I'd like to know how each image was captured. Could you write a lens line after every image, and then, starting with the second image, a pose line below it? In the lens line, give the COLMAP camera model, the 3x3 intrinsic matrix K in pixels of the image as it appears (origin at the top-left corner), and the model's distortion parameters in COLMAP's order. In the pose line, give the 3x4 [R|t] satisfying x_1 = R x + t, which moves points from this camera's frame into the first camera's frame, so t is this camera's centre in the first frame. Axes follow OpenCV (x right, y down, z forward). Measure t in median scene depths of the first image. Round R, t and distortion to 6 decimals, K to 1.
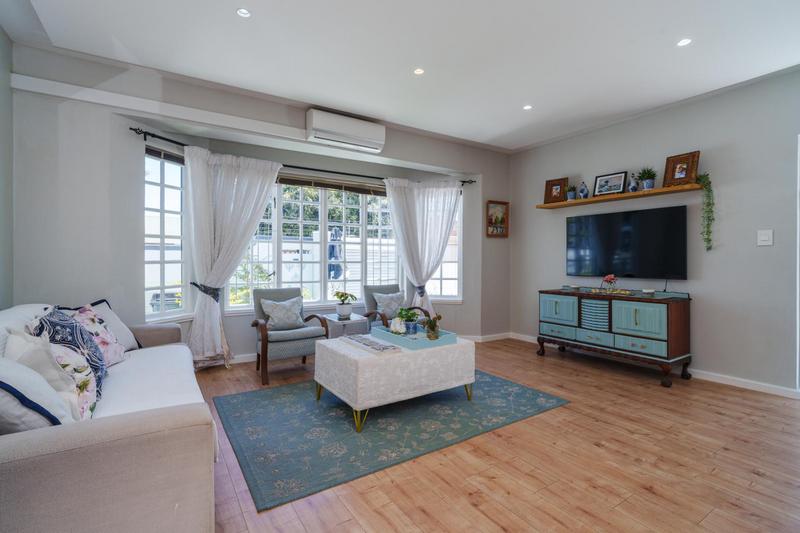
lens RADIAL K [[372.9, 0, 403.2], [0, 372.9, 260.6], [0, 0, 1]] dist [-0.002201, 0.000067]
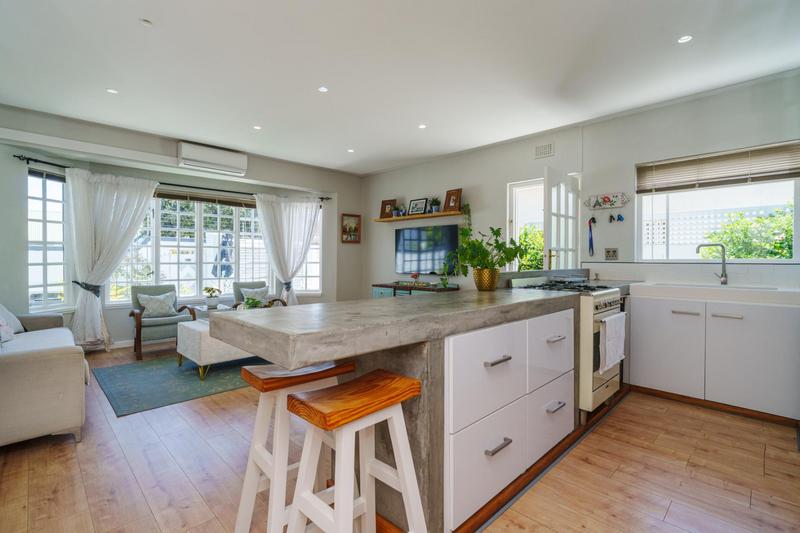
lens RADIAL K [[379.2, 0, 402.1], [0, 379.2, 261.9], [0, 0, 1]] dist [-0.024658, 0.012098]
pose [[0.980688, -0.001298, 0.195574, 0.224036], [-0.000181, 0.999972, 0.007544, -0.010944], [-0.195579, -0.007434, 0.980660, -0.372236]]
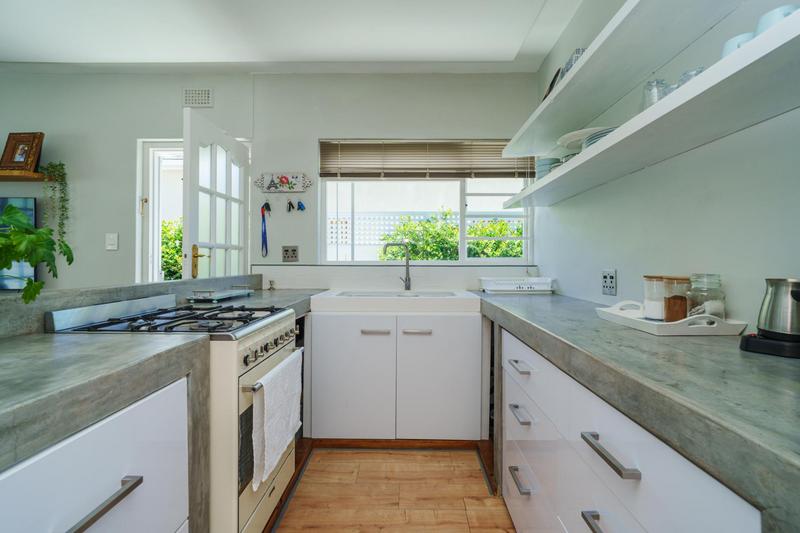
lens RADIAL K [[372.9, 0, 403.2], [0, 372.9, 260.6], [0, 0, 1]] dist [-0.002201, 0.000067]
pose [[0.568161, -0.000852, 0.822917, 0.483389], [-0.001583, 0.999996, 0.002128, -0.013366], [-0.822916, -0.002511, 0.568158, -0.103889]]
